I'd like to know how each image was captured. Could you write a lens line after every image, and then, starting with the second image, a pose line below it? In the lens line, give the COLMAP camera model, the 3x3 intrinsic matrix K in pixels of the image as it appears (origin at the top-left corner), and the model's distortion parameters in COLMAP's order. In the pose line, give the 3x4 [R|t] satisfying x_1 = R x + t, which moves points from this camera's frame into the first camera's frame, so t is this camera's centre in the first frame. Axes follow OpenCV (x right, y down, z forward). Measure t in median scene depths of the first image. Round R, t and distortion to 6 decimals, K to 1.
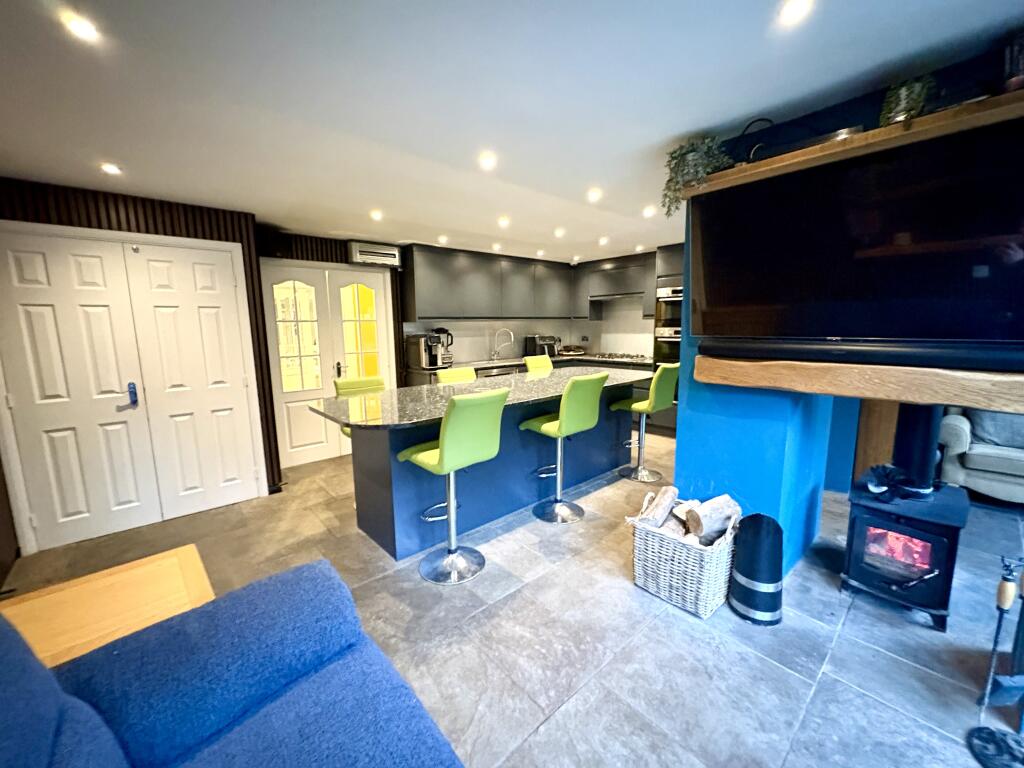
lens RADIAL K [[407.3, 0, 512.0], [0, 407.3, 384.0], [0, 0, 1]] dist [-0.000888, -0.000002]
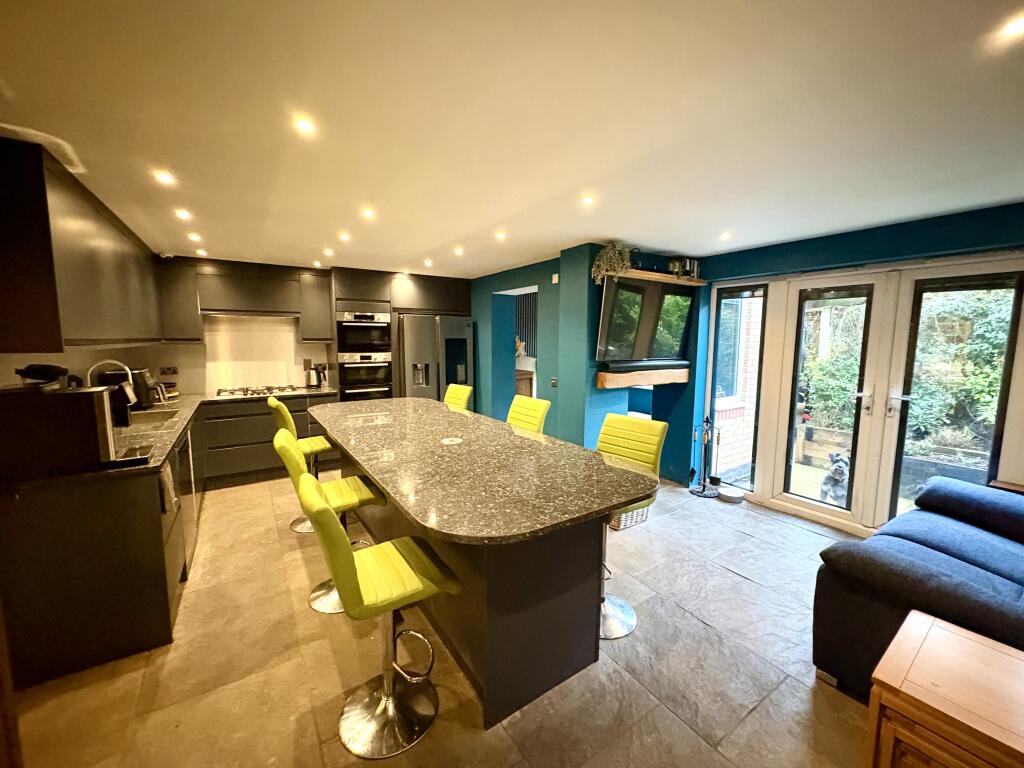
lens RADIAL K [[407.3, 0, 512.0], [0, 407.3, 384.0], [0, 0, 1]] dist [-0.000888, -0.000002]
pose [[0.144695, -0.102025, 0.984202, -1.178993], [0.139105, 0.986889, 0.081852, -0.211172], [-0.979649, 0.125064, 0.156990, 1.111286]]
